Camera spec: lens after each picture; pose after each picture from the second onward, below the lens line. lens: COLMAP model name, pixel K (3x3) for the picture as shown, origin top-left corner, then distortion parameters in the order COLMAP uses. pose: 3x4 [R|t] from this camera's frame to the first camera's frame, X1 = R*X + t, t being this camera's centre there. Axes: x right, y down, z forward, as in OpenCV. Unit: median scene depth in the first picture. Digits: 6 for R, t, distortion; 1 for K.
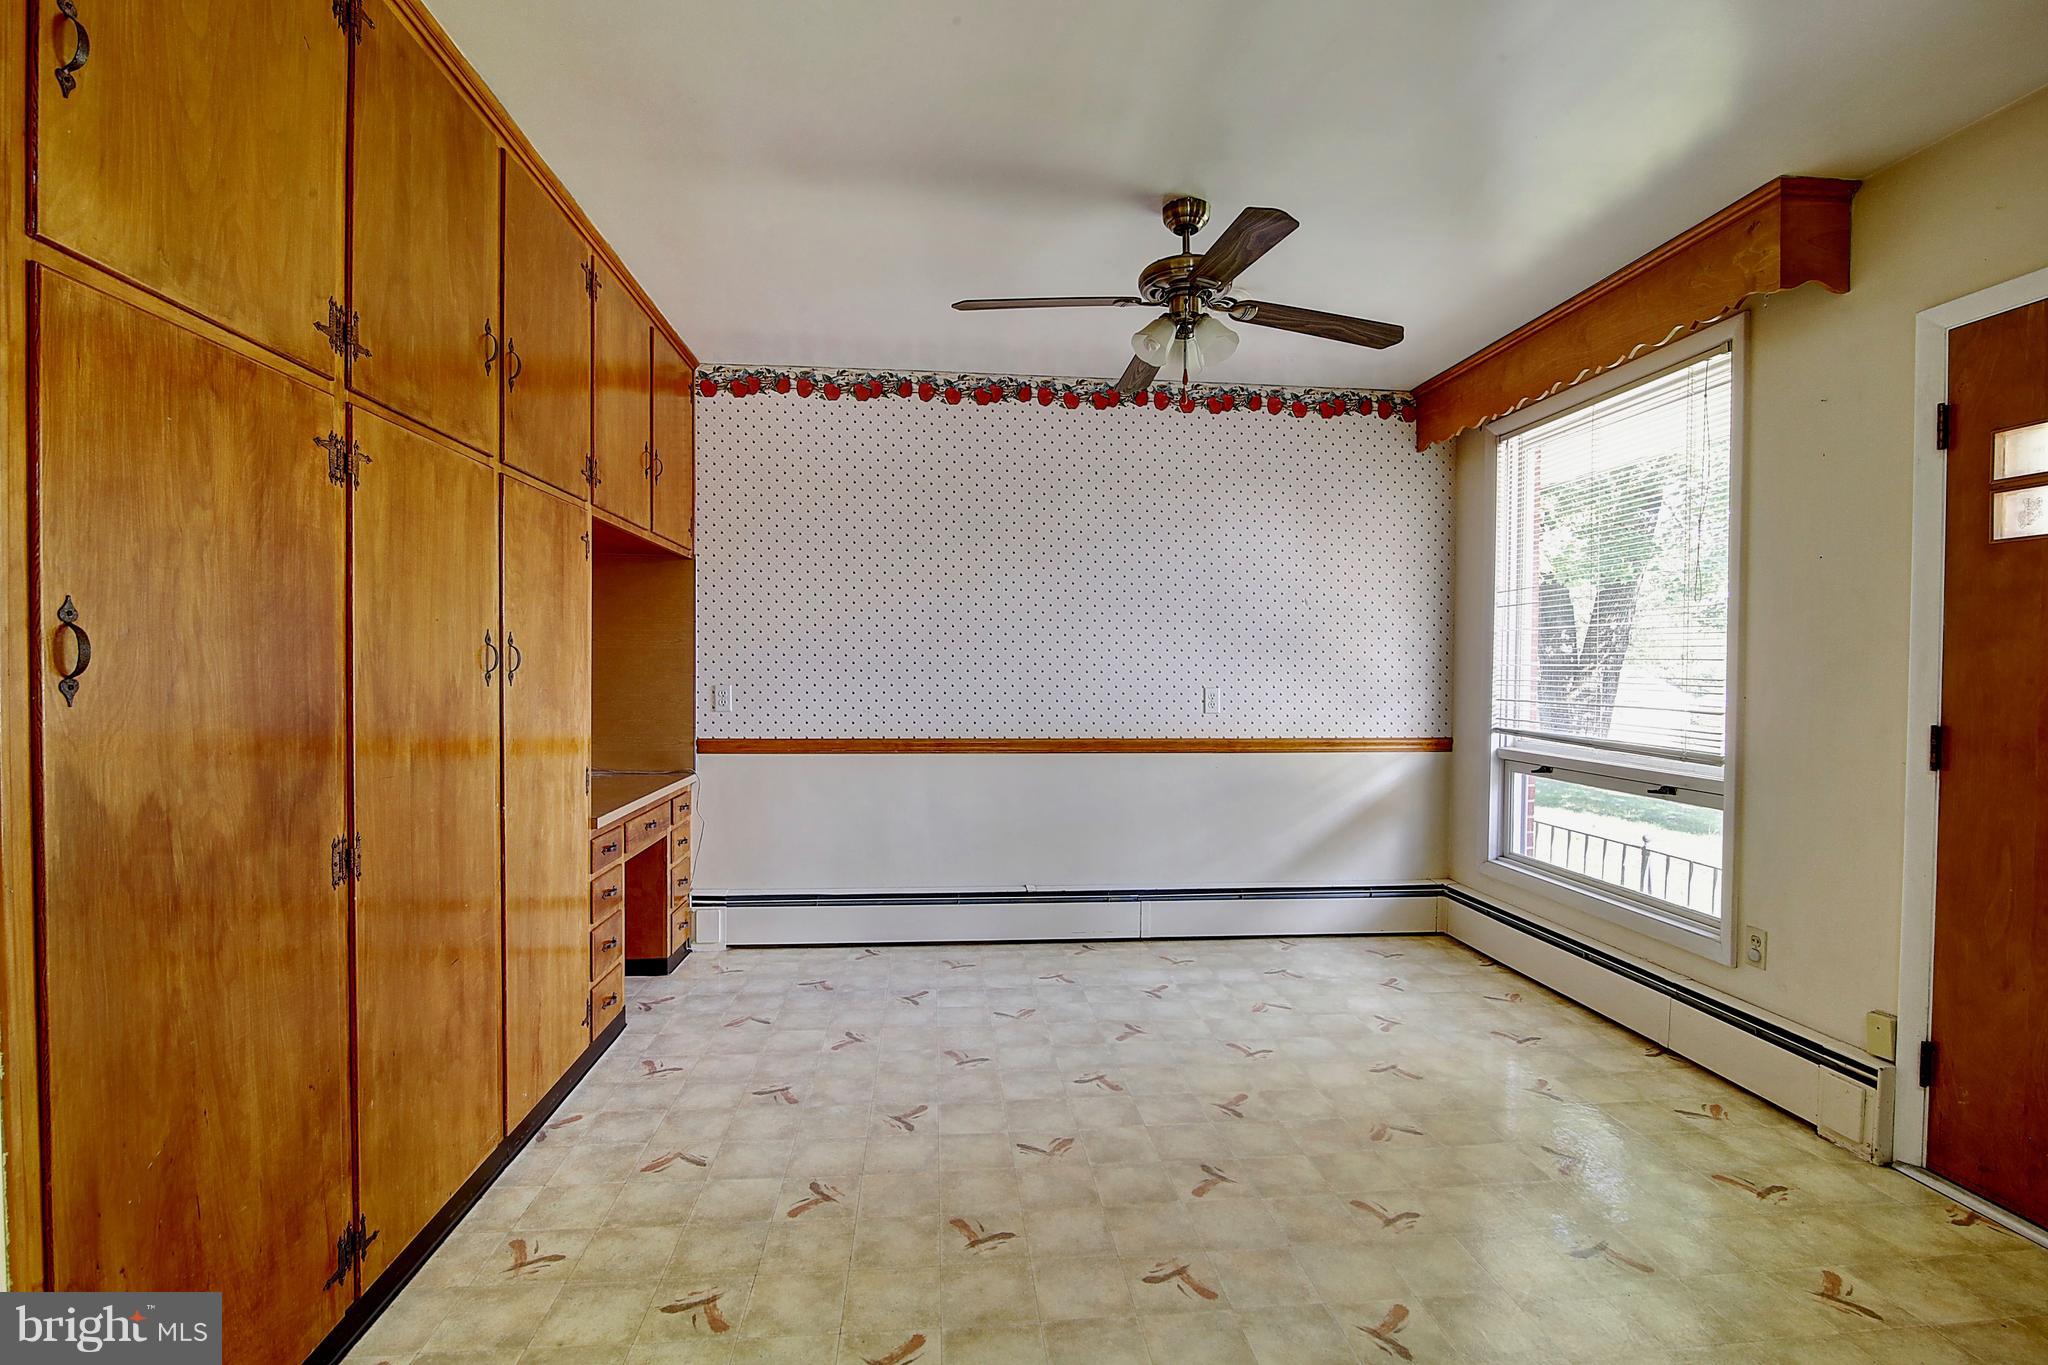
lens RADIAL K [[962.6, 0, 1021.8], [0, 962.6, 678.2], [0, 0, 1]] dist [-0.003538, -0.000036]
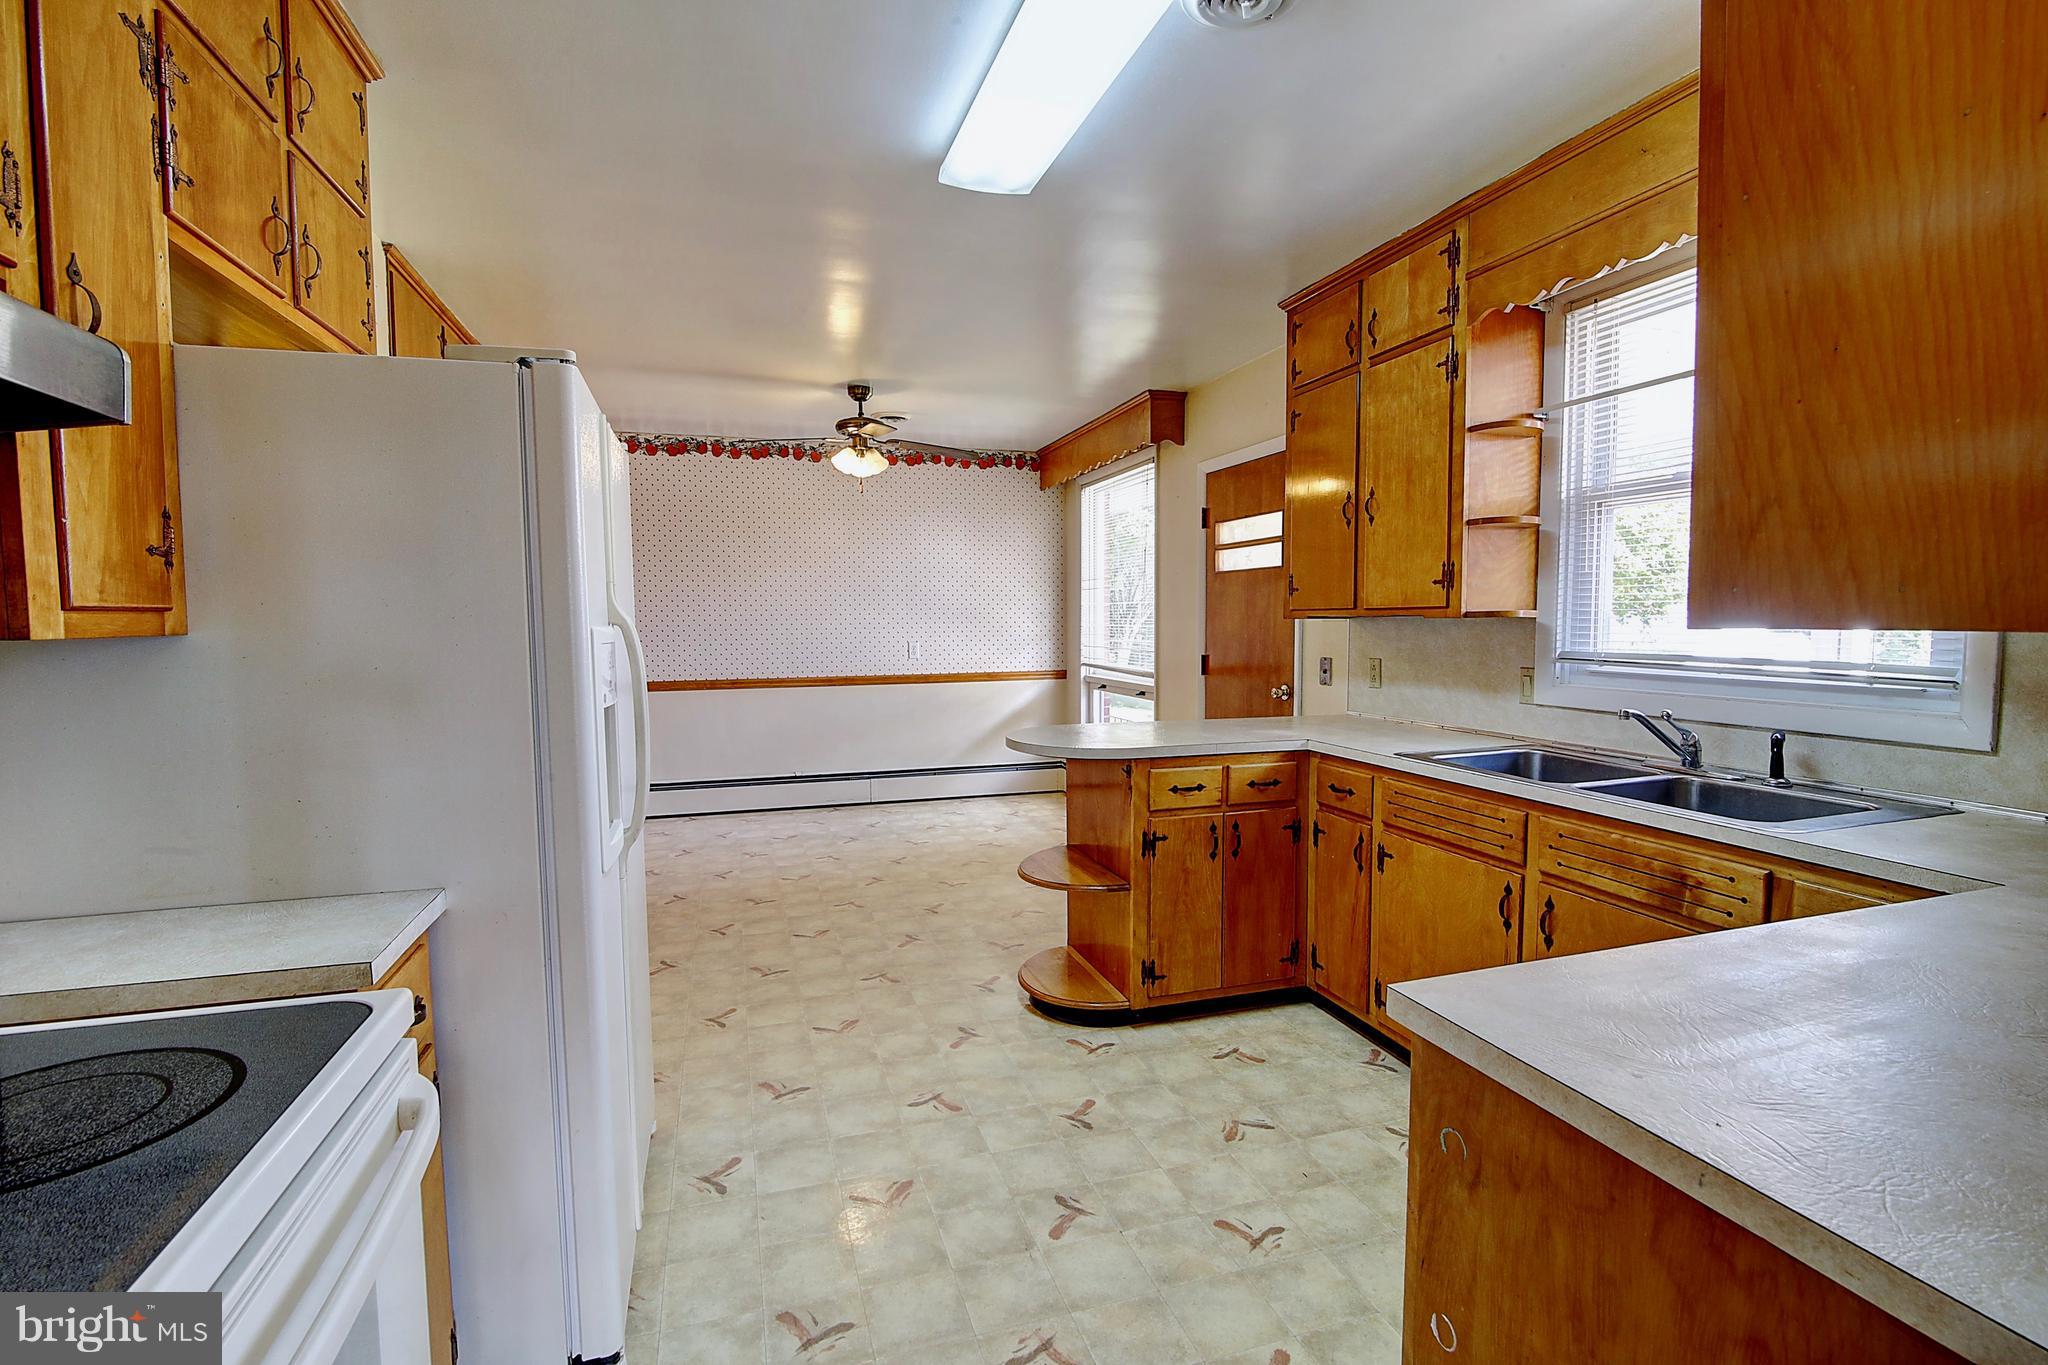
lens RADIAL K [[962.6, 0, 1021.8], [0, 962.6, 678.2], [0, 0, 1]] dist [-0.003538, -0.000036]
pose [[0.978699, -0.027390, 0.203463, 0.052544], [0.017322, 0.998543, 0.051098, -0.008775], [-0.204566, -0.046485, 0.977748, -0.598078]]
